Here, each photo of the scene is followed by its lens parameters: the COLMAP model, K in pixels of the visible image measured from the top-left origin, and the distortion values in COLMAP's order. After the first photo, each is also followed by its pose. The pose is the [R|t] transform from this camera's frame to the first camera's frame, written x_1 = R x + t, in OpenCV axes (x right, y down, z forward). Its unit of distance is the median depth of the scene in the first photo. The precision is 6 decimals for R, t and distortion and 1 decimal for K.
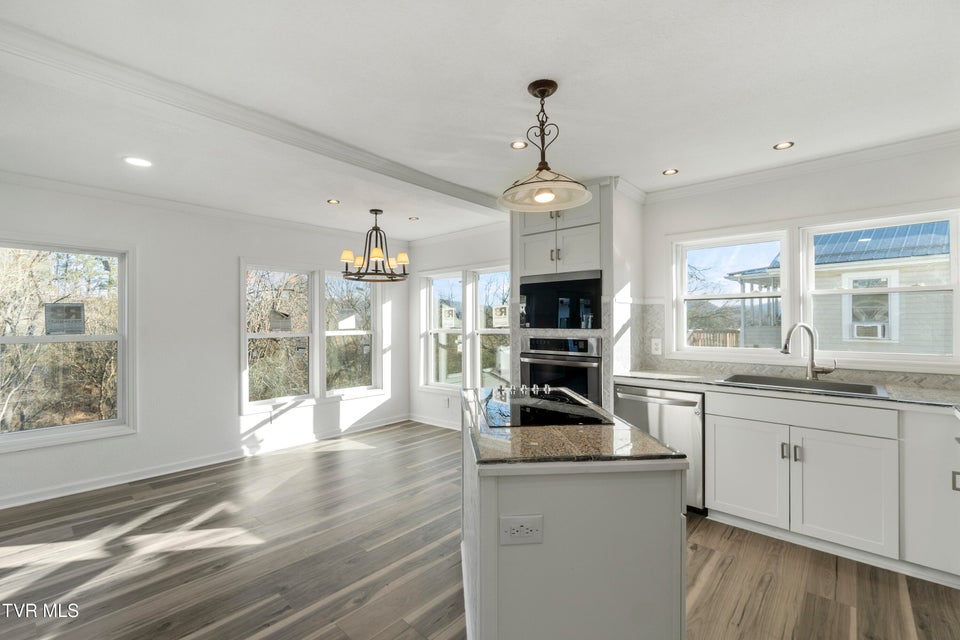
lens RADIAL K [[419.7, 0, 476.6], [0, 419.7, 320.7], [0, 0, 1]] dist [-0.002139, 0.000002]
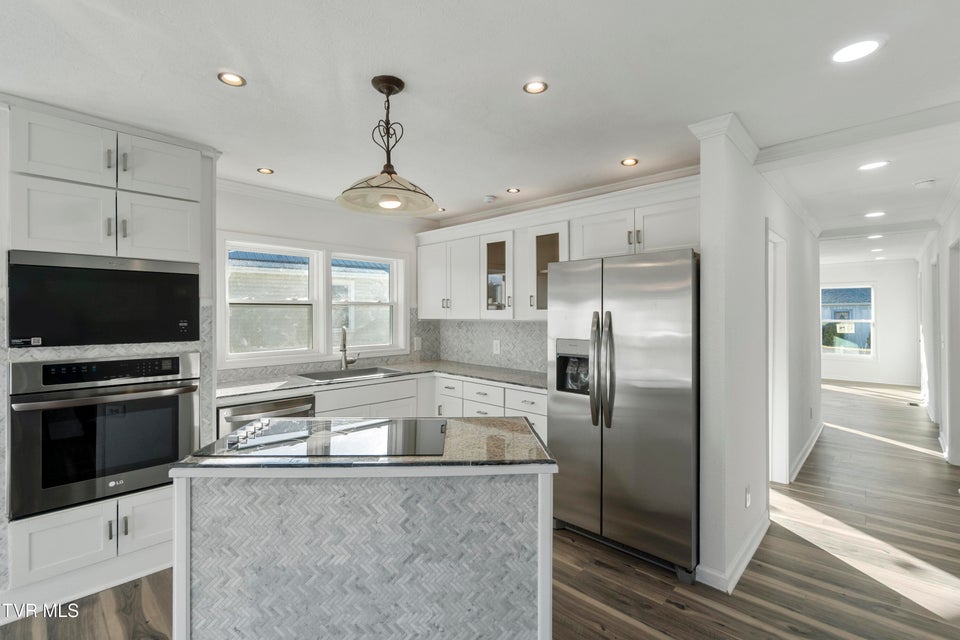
lens RADIAL K [[427.7, 0, 477.4], [0, 427.7, 313.0], [0, 0, 1]] dist [0.001257, 0.000043]
pose [[0.037177, 0.003579, 0.999302, -0.410917], [-0.002325, 0.999991, -0.003495, -0.025958], [-0.999306, -0.002194, 0.037185, 0.409153]]
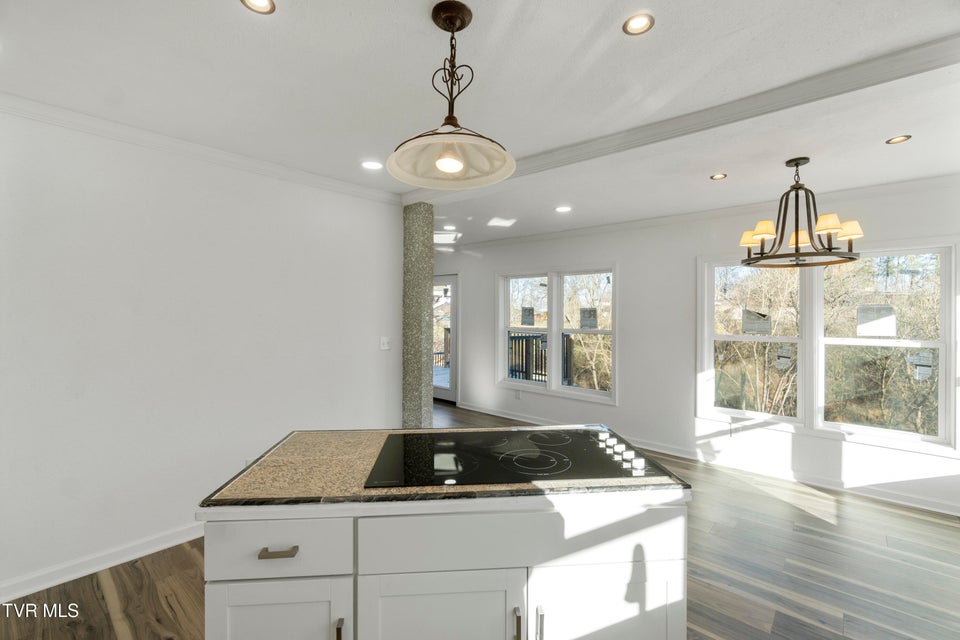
lens RADIAL K [[415.9, 0, 482.3], [0, 415.9, 315.1], [0, 0, 1]] dist [-0.001011, -0.000142]
pose [[0.010929, 0.003883, -0.999933, 0.472731], [-0.005081, 0.999980, 0.003827, -0.018131], [0.999927, 0.005039, 0.010948, 0.557832]]
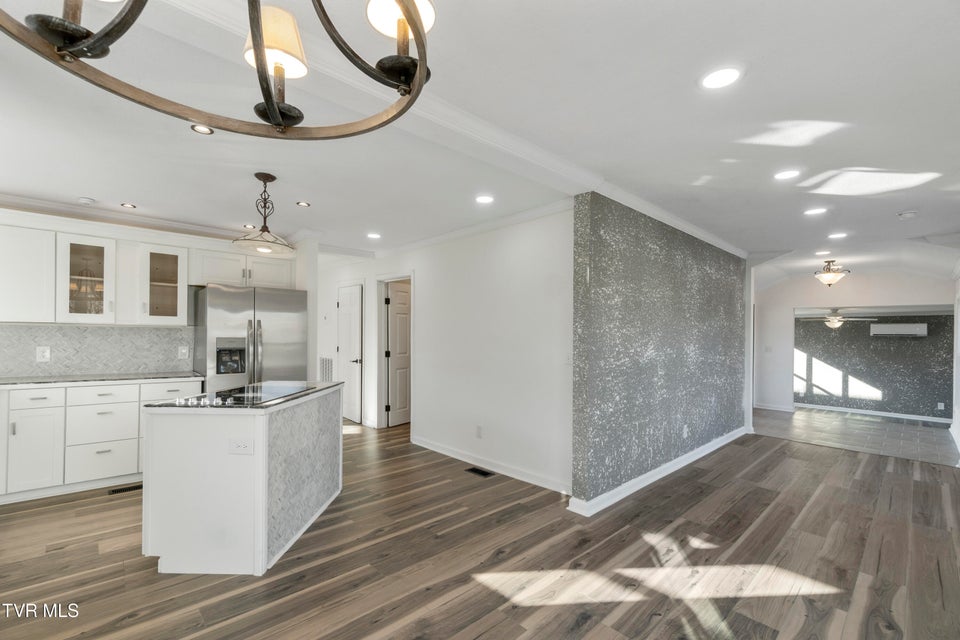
lens RADIAL K [[412.2, 0, 480.4], [0, 412.2, 340.2], [0, 0, 1]] dist [-0.001449, -0.000089]
pose [[-0.996511, -0.009681, 0.082898, -0.397825], [-0.009023, 0.999925, 0.008318, 0.009380], [-0.082972, 0.007541, -0.996523, 1.290703]]
